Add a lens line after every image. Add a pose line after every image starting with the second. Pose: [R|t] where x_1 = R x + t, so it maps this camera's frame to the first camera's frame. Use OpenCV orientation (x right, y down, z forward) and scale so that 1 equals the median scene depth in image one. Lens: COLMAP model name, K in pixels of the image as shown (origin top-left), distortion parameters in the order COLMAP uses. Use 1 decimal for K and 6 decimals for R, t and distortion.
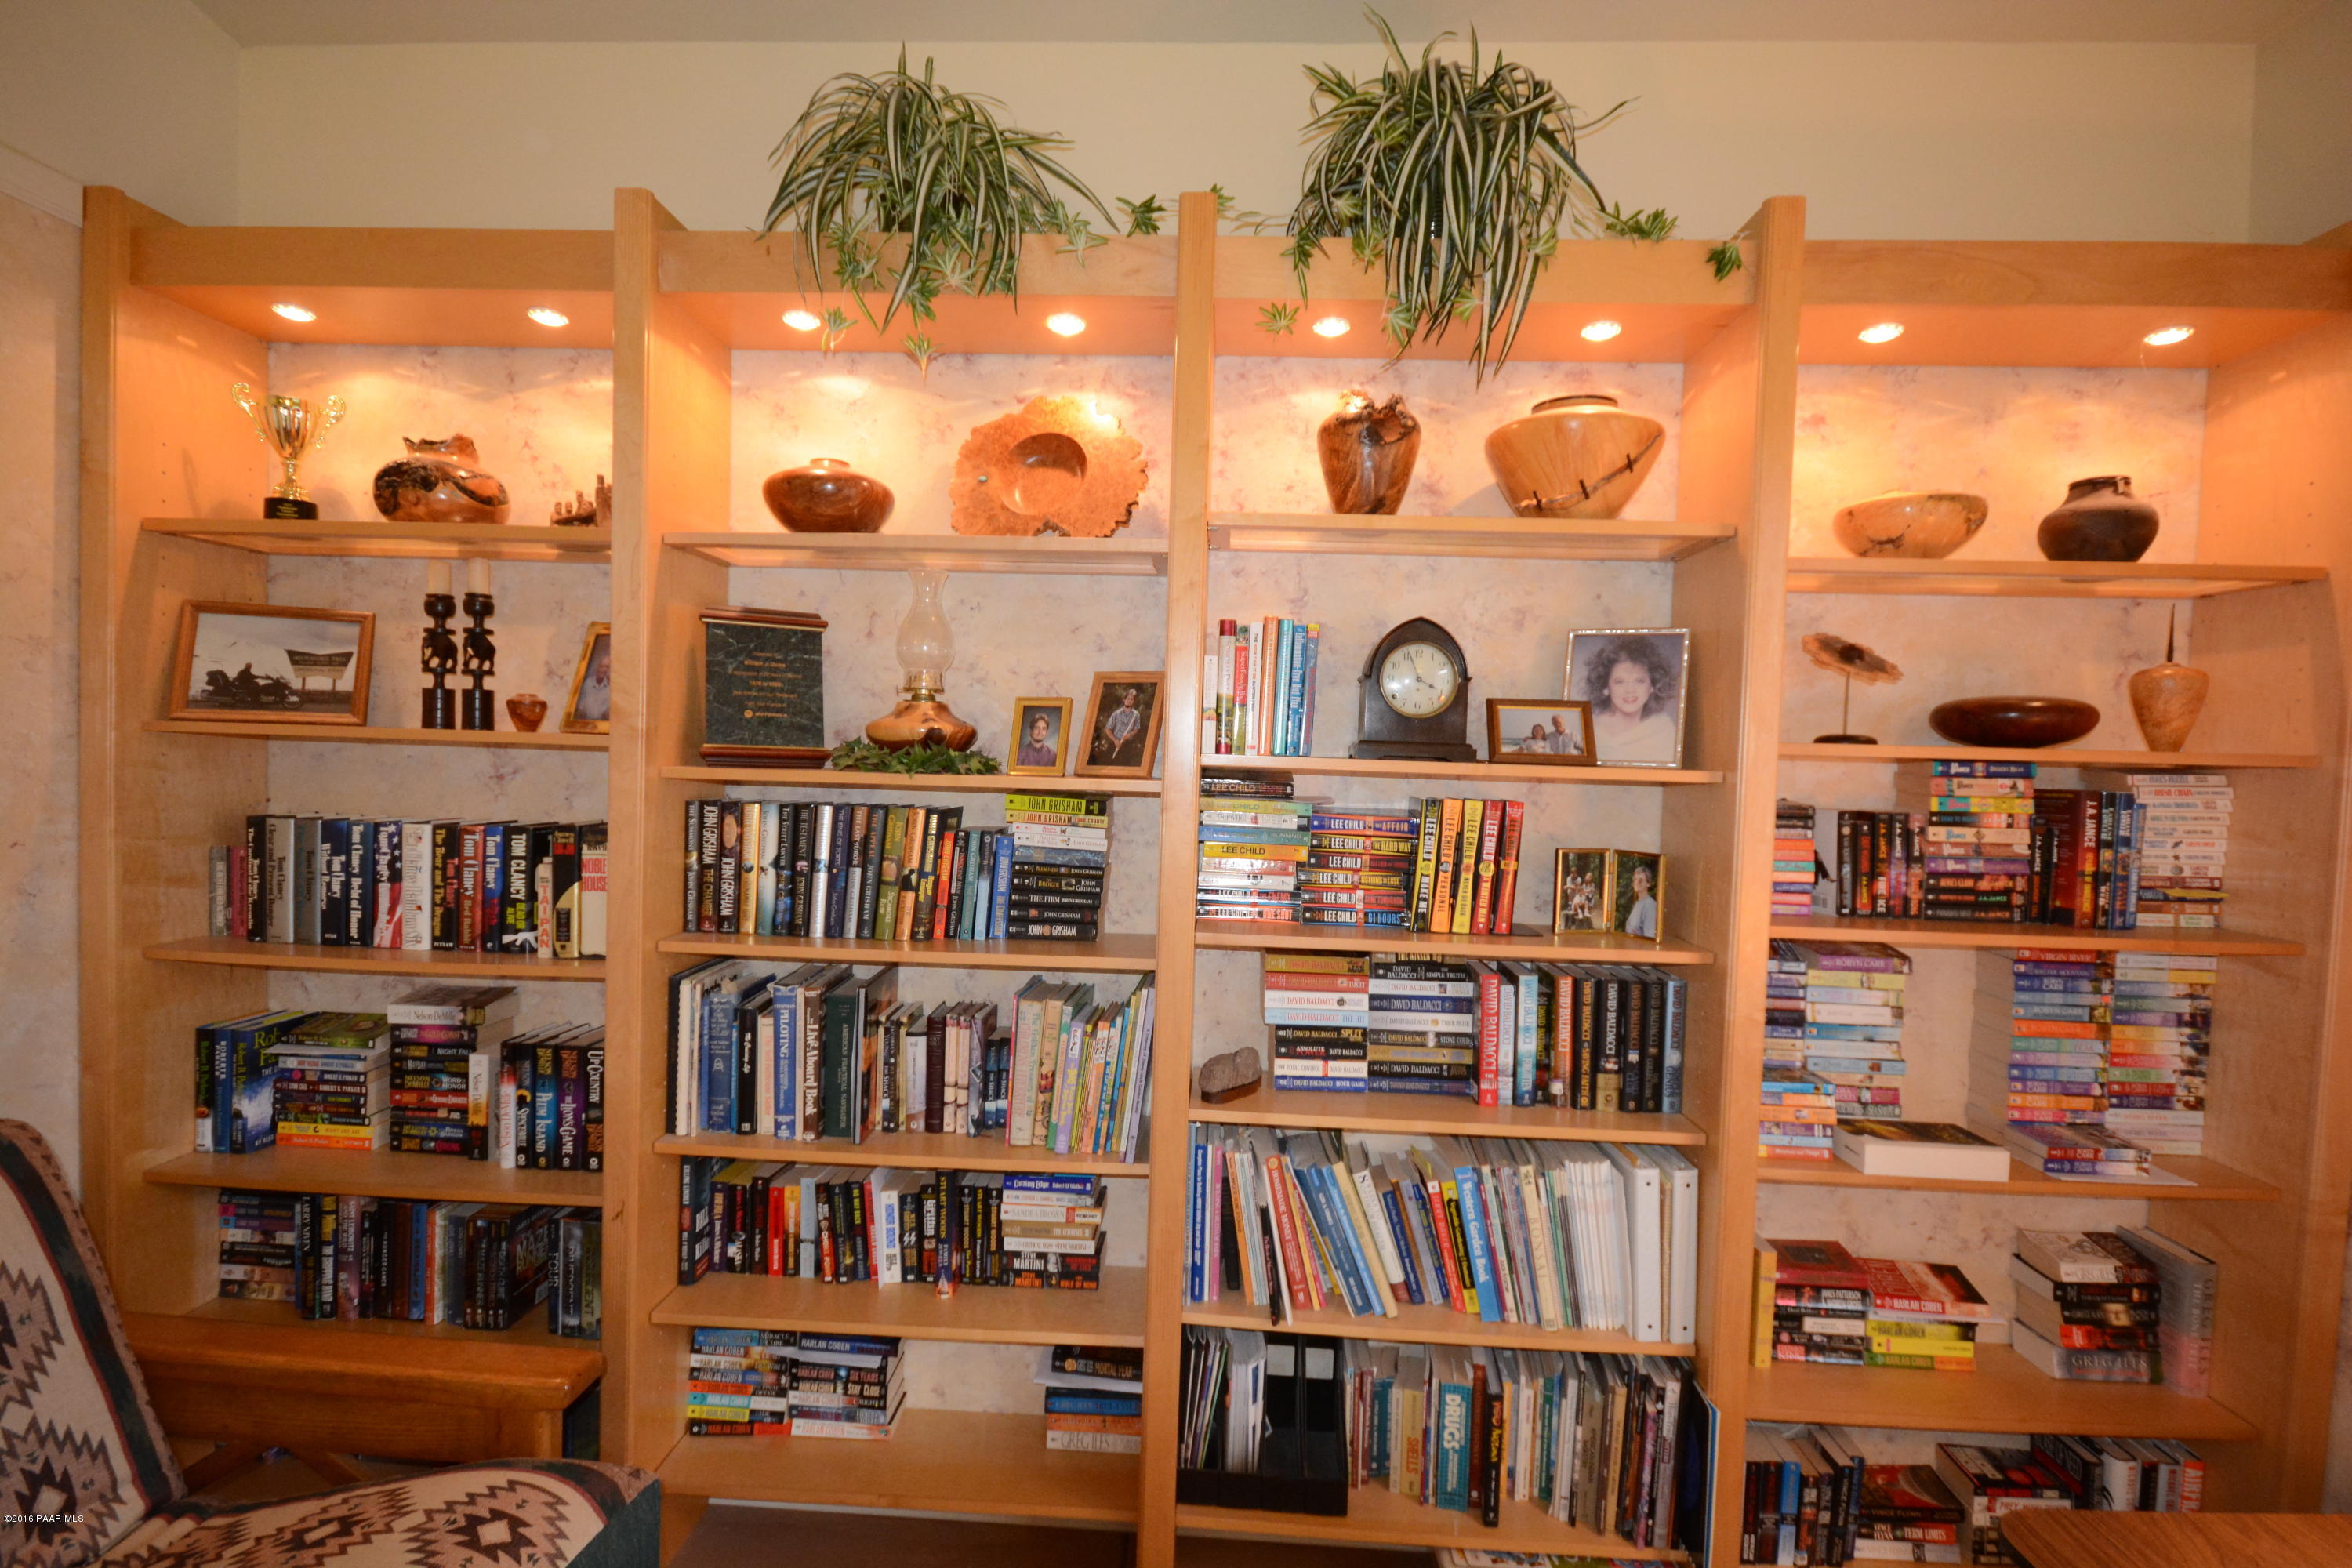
lens RADIAL K [[1125.0, 0, 1175.8], [0, 1125.0, 794.3], [0, 0, 1]] dist [0.011146, -0.005842]
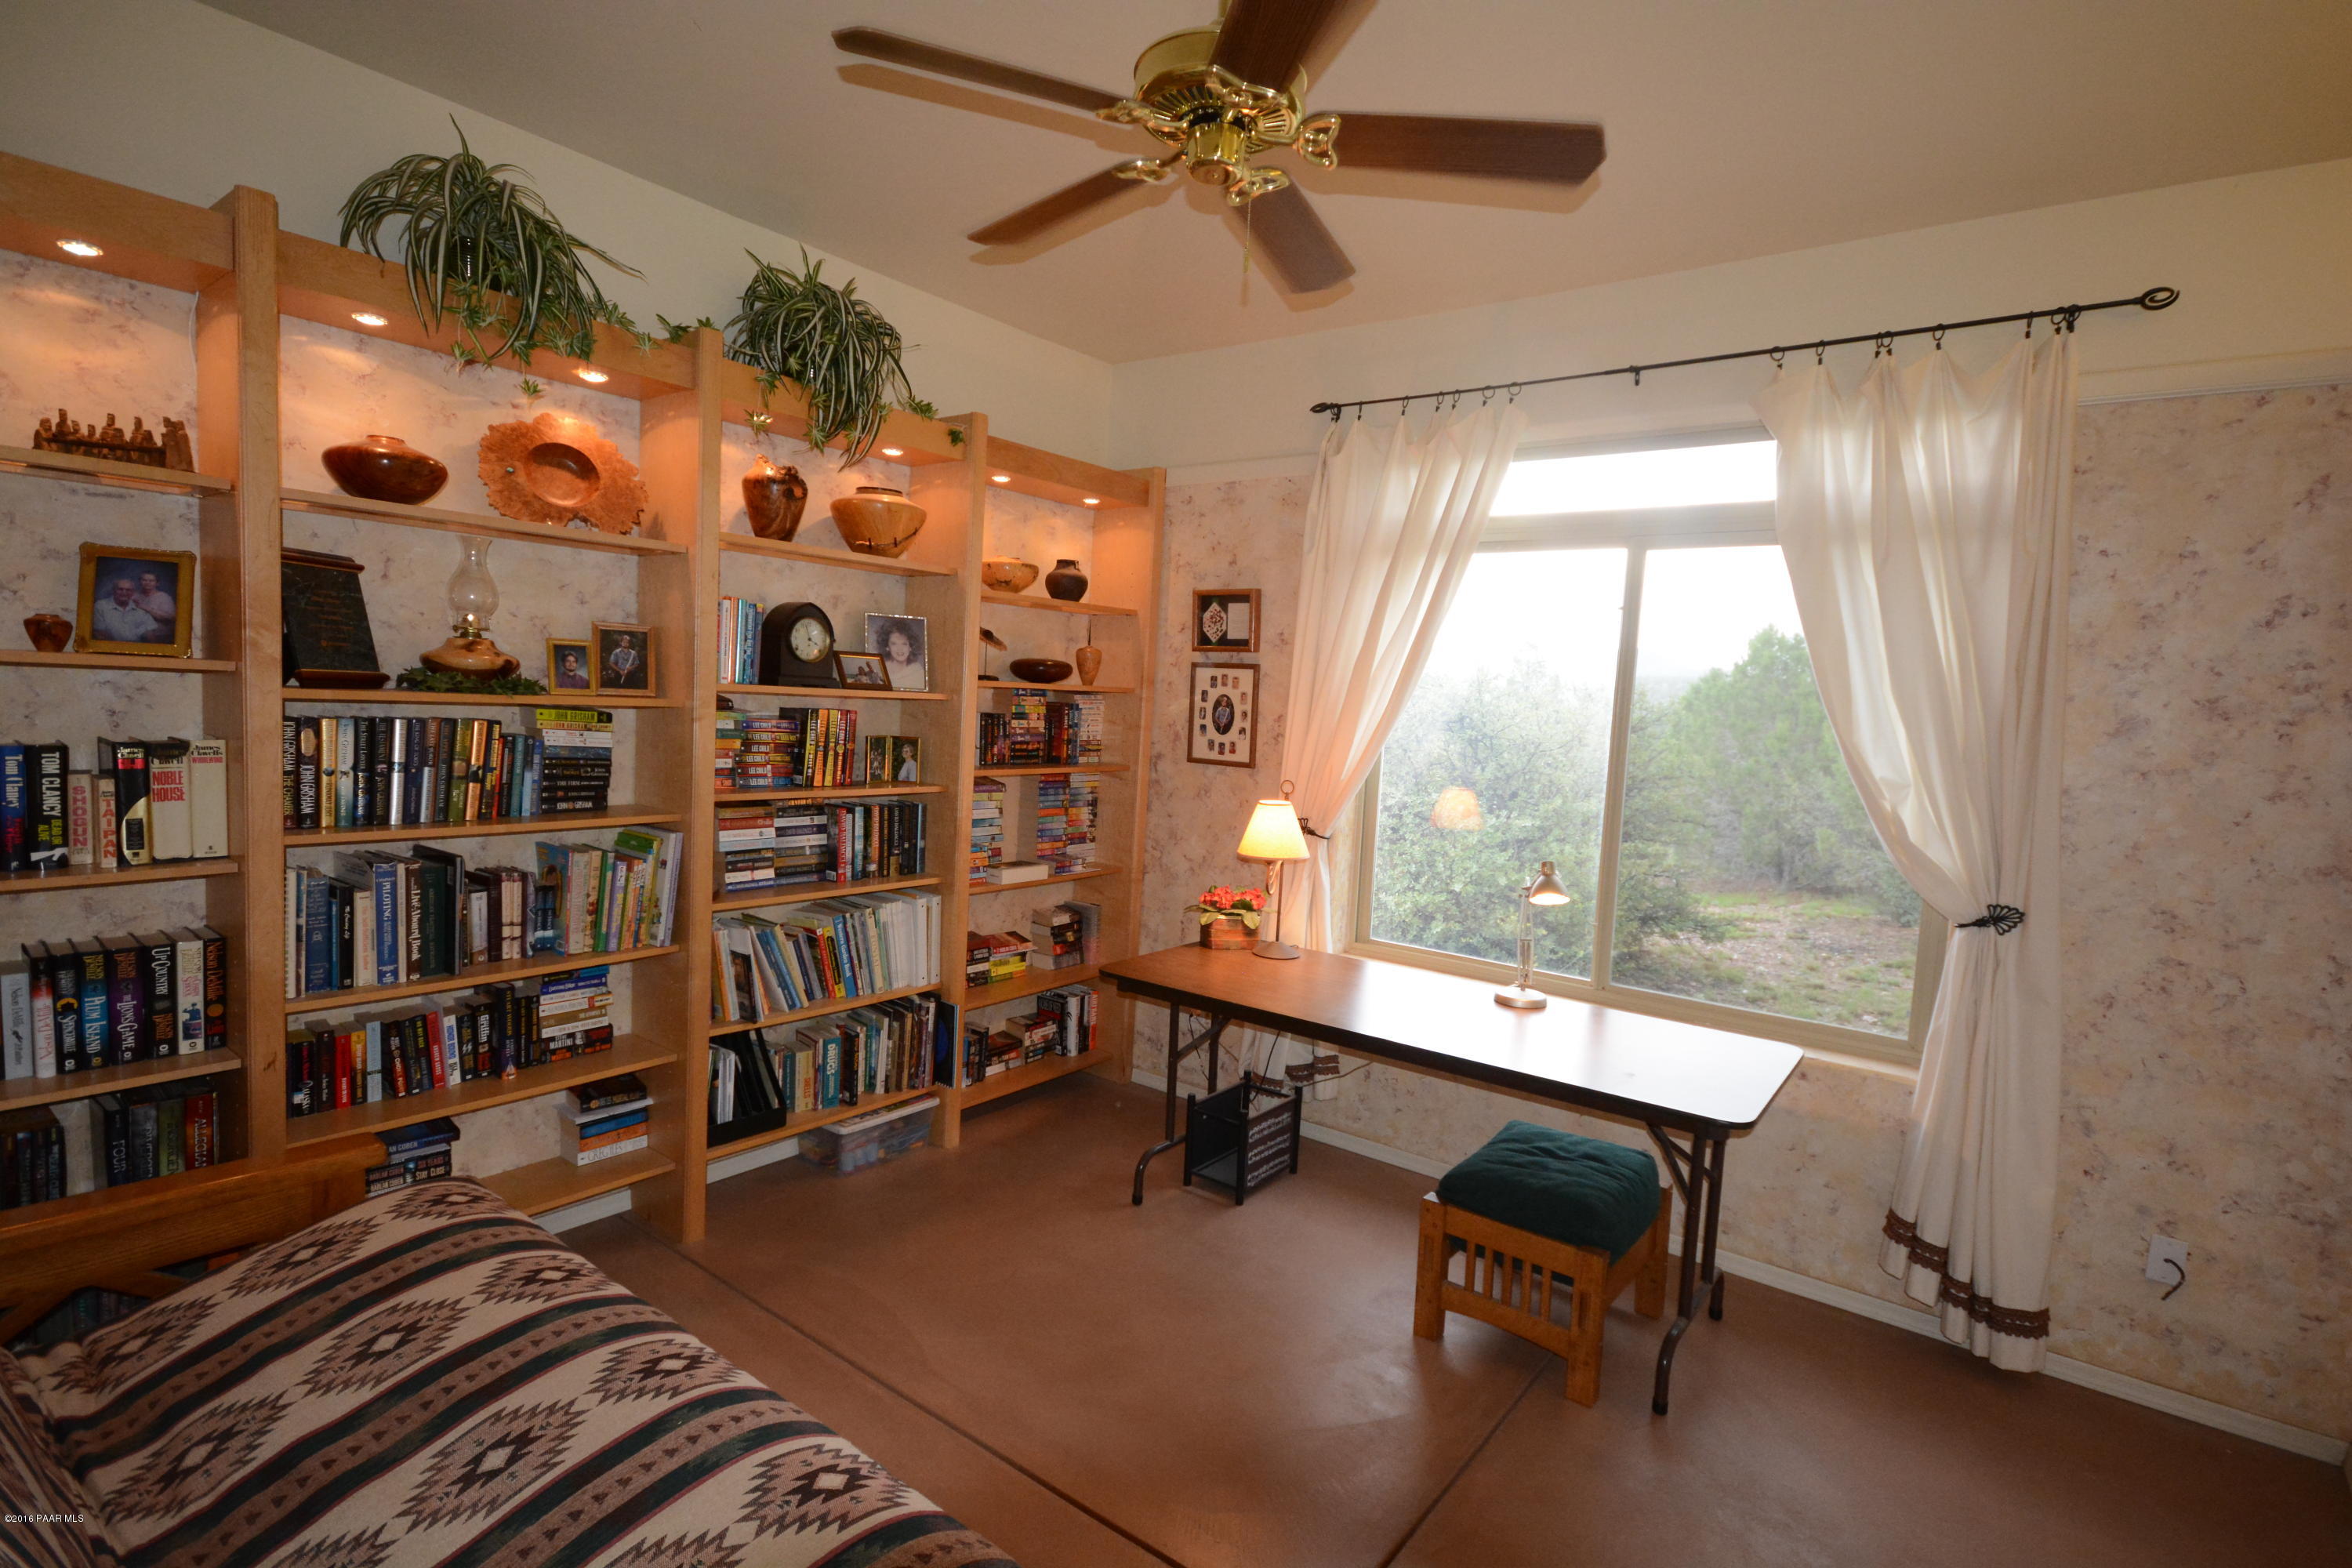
lens RADIAL K [[1125.0, 0, 1175.8], [0, 1125.0, 794.3], [0, 0, 1]] dist [0.011146, -0.005842]
pose [[0.572108, -0.072466, 0.816970, -0.846882], [-0.003726, 0.995849, 0.090942, -0.024011], [-0.820170, -0.055073, 0.569464, -0.425603]]
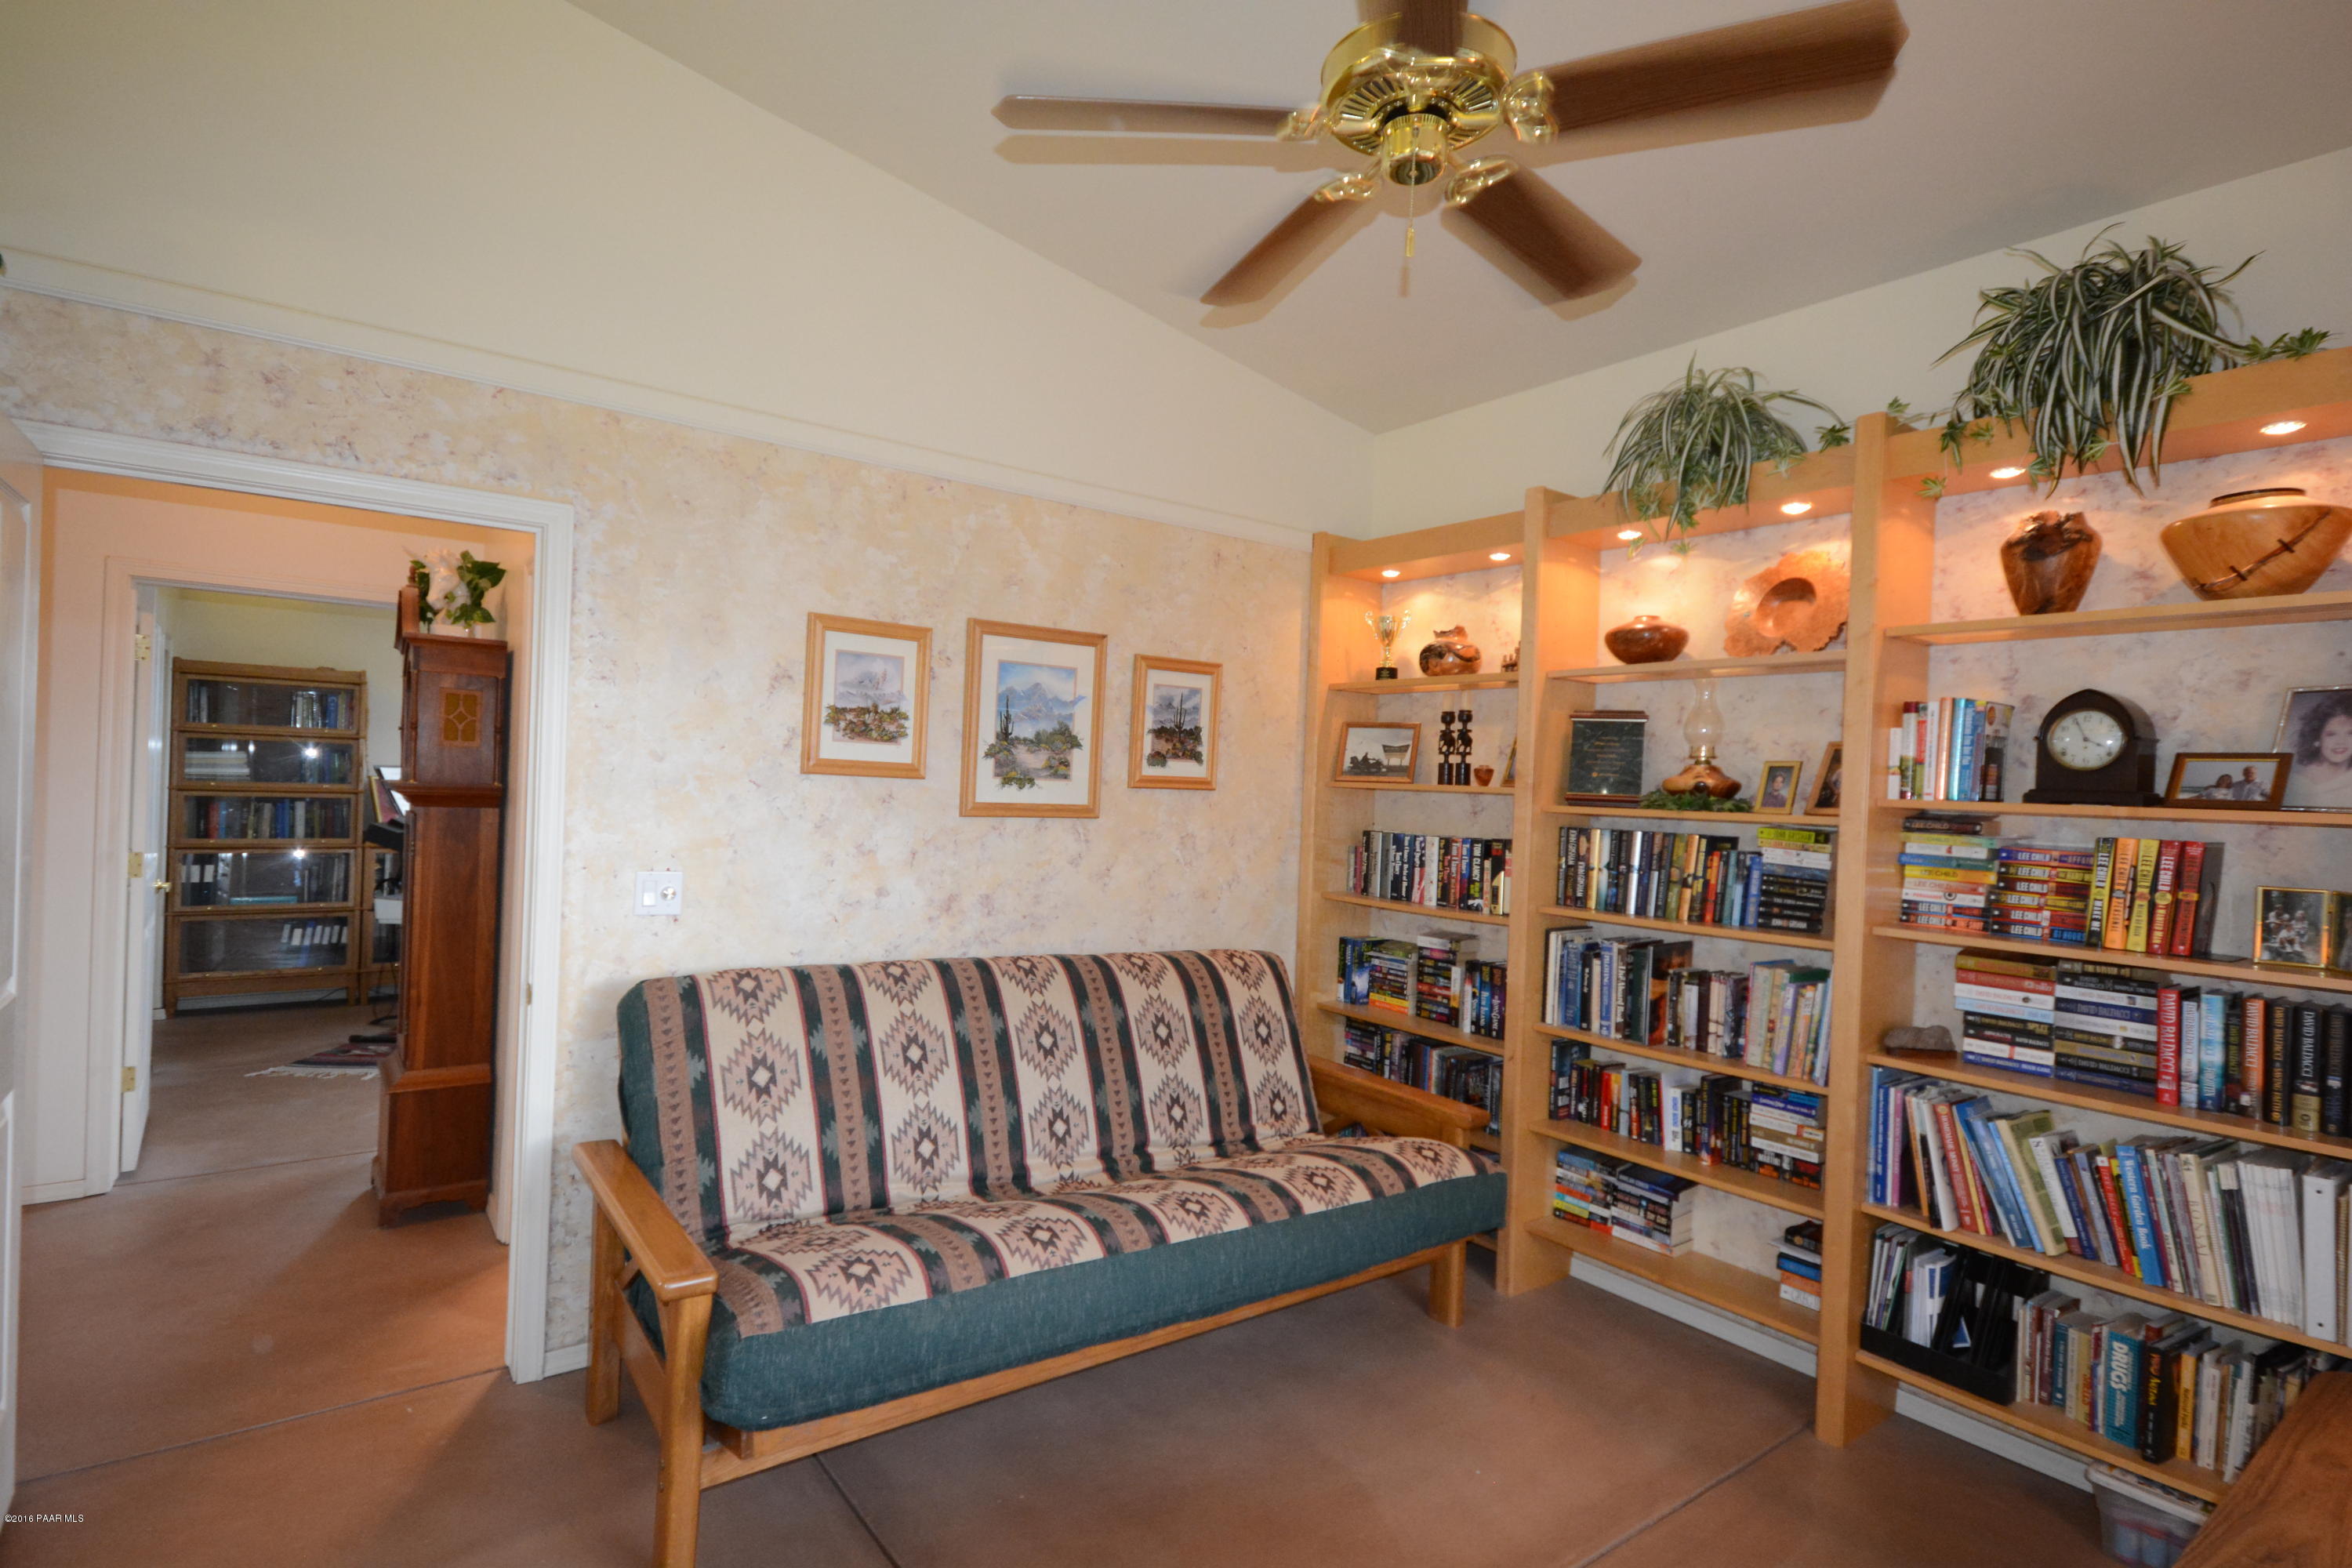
lens RADIAL K [[1188.3, 0, 1160.6], [0, 1188.3, 792.6], [0, 0, 1]] dist [0.001125, 0.000872]
pose [[0.628755, -0.001355, -0.777603, 0.569991], [-0.047519, 0.998063, -0.040162, 0.054880], [0.776150, 0.062203, 0.627472, -0.578575]]
